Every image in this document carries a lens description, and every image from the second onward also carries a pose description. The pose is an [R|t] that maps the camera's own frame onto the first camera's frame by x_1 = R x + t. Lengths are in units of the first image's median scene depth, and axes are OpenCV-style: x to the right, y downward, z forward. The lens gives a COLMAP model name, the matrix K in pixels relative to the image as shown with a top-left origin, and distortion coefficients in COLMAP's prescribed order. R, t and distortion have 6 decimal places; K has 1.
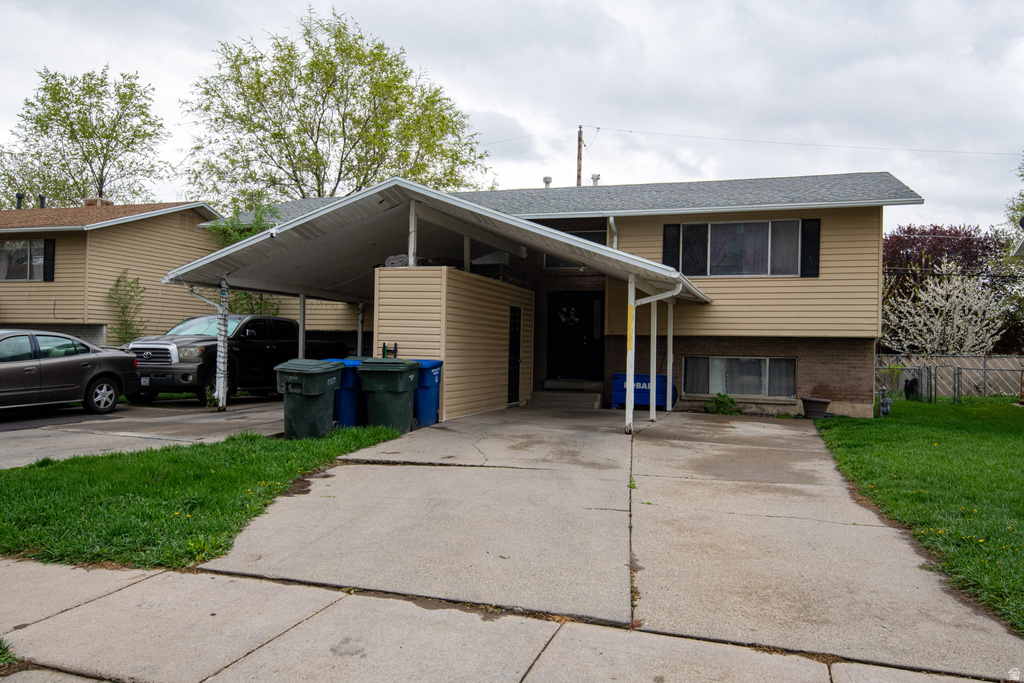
lens RADIAL K [[770.5, 0, 512.0], [0, 770.5, 341.5], [0, 0, 1]] dist [0.034305, -0.000902]
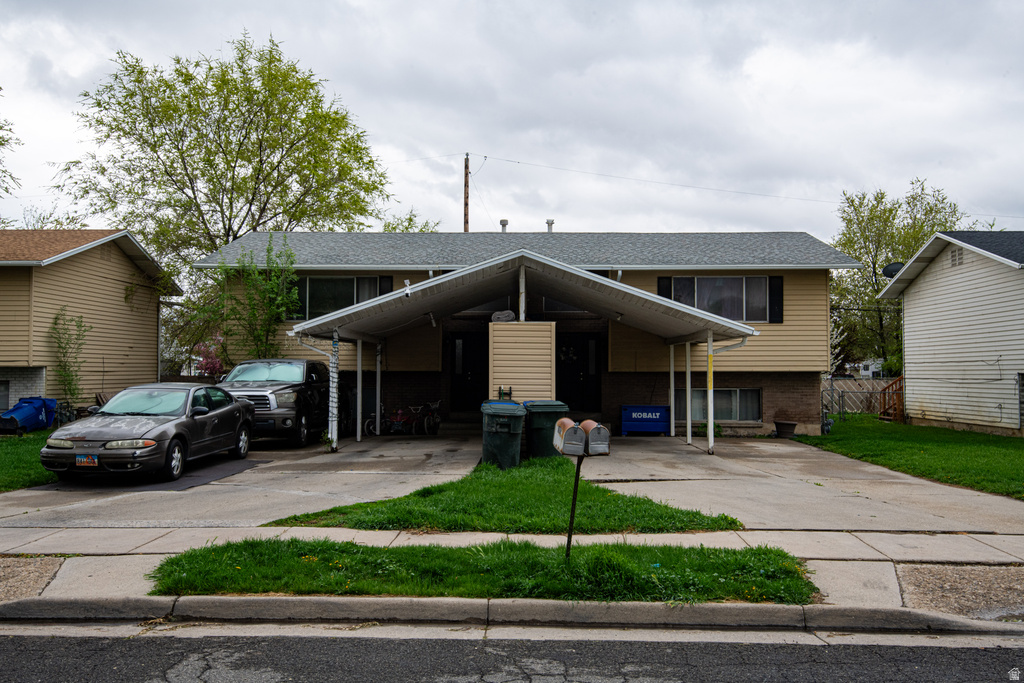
lens RADIAL K [[887.1, 0, 512.0], [0, 887.1, 341.5], [0, 0, 1]] dist [0.045646, 0.002777]
pose [[0.957970, -0.008347, 0.286749, -0.421860], [0.014773, 0.999686, -0.020253, -0.030992], [-0.286489, 0.023637, 0.957792, -0.235714]]
